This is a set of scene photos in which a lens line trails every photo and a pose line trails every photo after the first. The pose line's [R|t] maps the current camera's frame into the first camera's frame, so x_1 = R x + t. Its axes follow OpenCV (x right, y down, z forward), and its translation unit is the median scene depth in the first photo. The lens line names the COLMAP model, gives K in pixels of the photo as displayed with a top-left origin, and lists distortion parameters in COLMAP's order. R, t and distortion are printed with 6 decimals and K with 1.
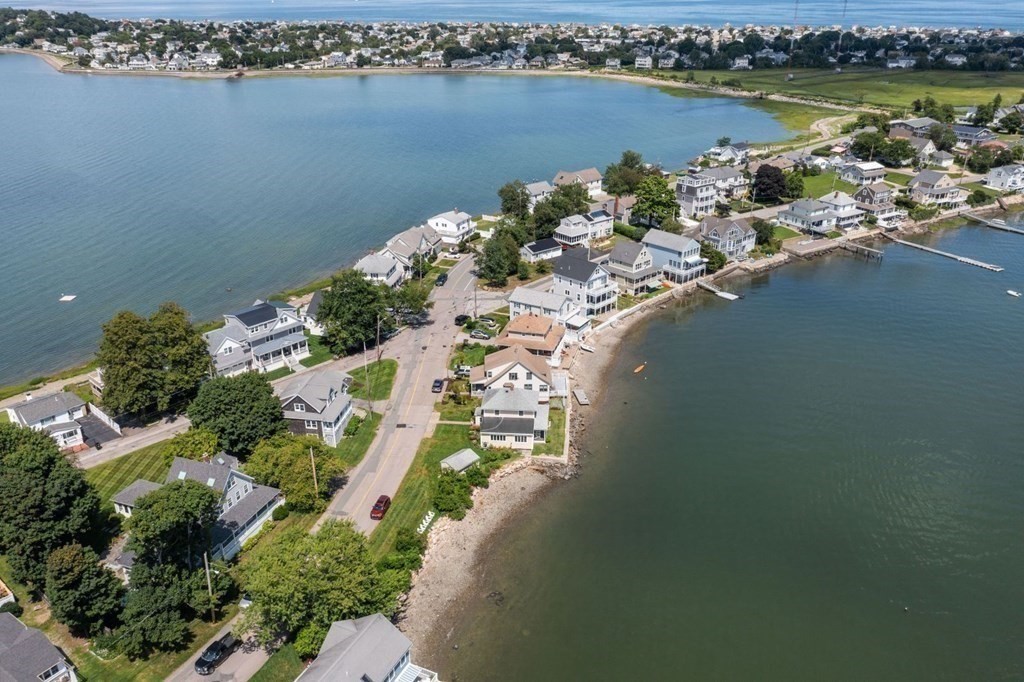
lens RADIAL K [[811.3, 0, 512.0], [0, 811.3, 341.0], [0, 0, 1]] dist [-0.011180, -0.001339]
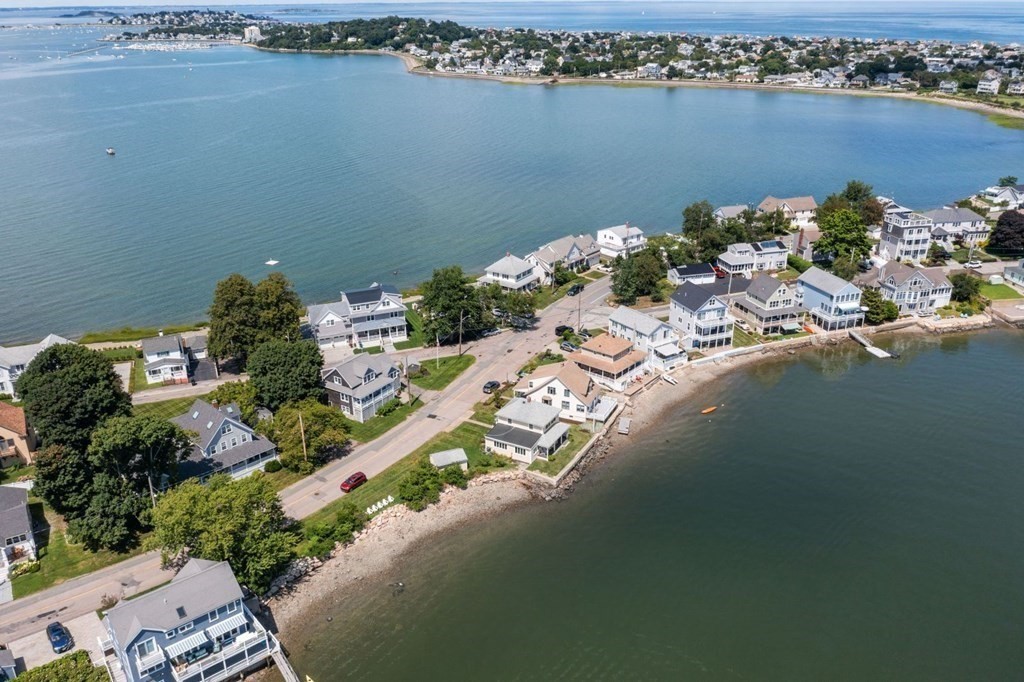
lens RADIAL K [[811.3, 0, 512.0], [0, 811.3, 341.0], [0, 0, 1]] dist [-0.011180, -0.001339]
pose [[0.912019, 0.158878, -0.378127, 0.218532], [-0.163717, 0.986314, 0.019544, -0.018793], [0.376057, 0.044081, 0.925547, 0.040113]]
